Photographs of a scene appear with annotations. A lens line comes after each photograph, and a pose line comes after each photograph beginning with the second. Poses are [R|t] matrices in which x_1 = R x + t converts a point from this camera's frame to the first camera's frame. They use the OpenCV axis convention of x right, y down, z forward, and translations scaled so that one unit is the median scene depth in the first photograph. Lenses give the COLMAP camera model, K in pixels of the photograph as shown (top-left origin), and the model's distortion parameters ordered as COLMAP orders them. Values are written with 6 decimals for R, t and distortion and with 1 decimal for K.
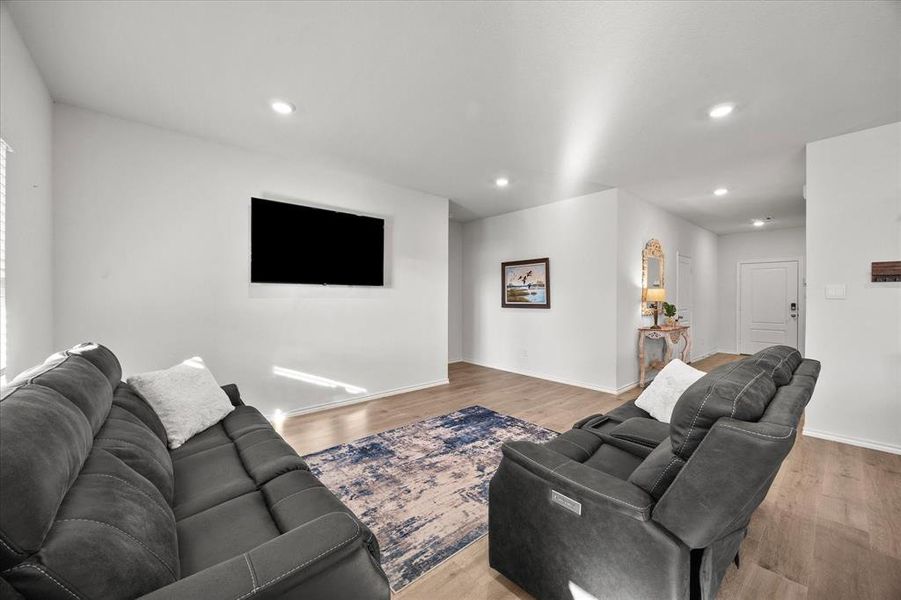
lens RADIAL K [[345.0, 0, 448.9], [0, 345.0, 304.2], [0, 0, 1]] dist [-0.000770, -0.000083]
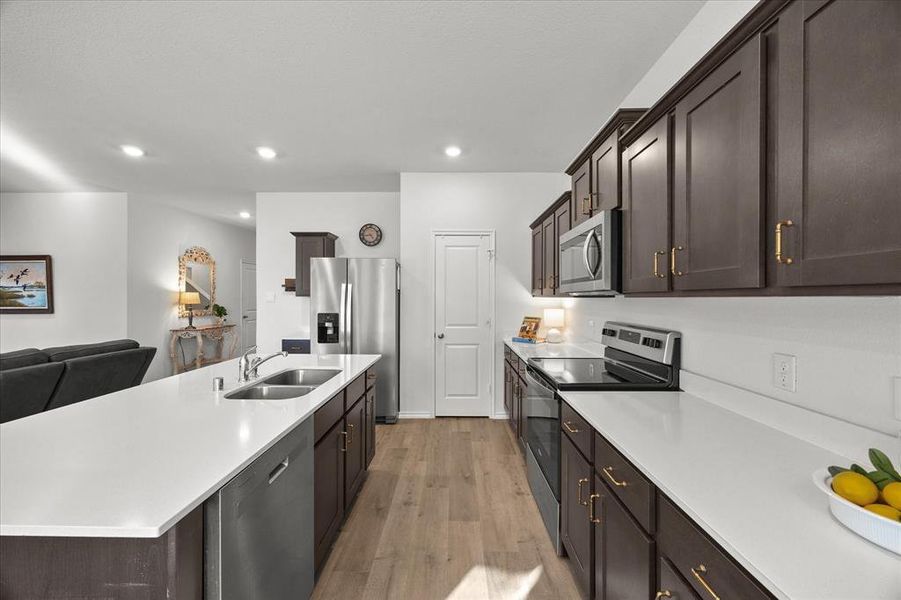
lens RADIAL K [[345.0, 0, 437.2], [0, 345.0, 297.8], [0, 0, 1]] dist [-0.000770, -0.000083]
pose [[0.672632, 0.001597, 0.739975, 0.468026], [0.011132, 0.999863, -0.012276, -0.008924], [-0.739893, 0.016495, 0.672522, -0.480211]]
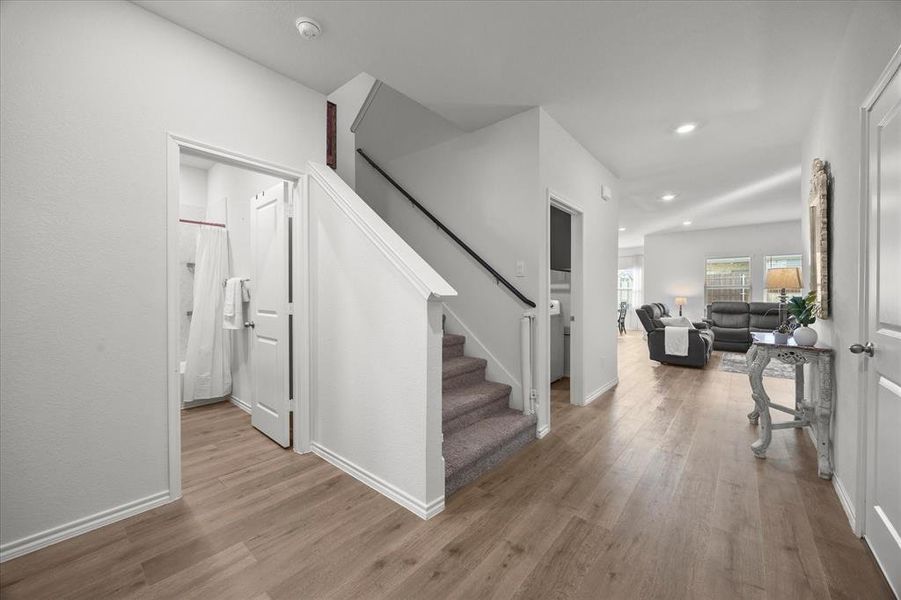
lens RADIAL K [[345.0, 0, 449.1], [0, 345.0, 299.1], [0, 0, 1]] dist [-0.000770, -0.000083]
pose [[-0.988182, 0.000874, -0.153282, 3.773197], [-0.003878, 0.999521, 0.030697, -0.043598], [0.153236, 0.030928, -0.987706, 4.630611]]
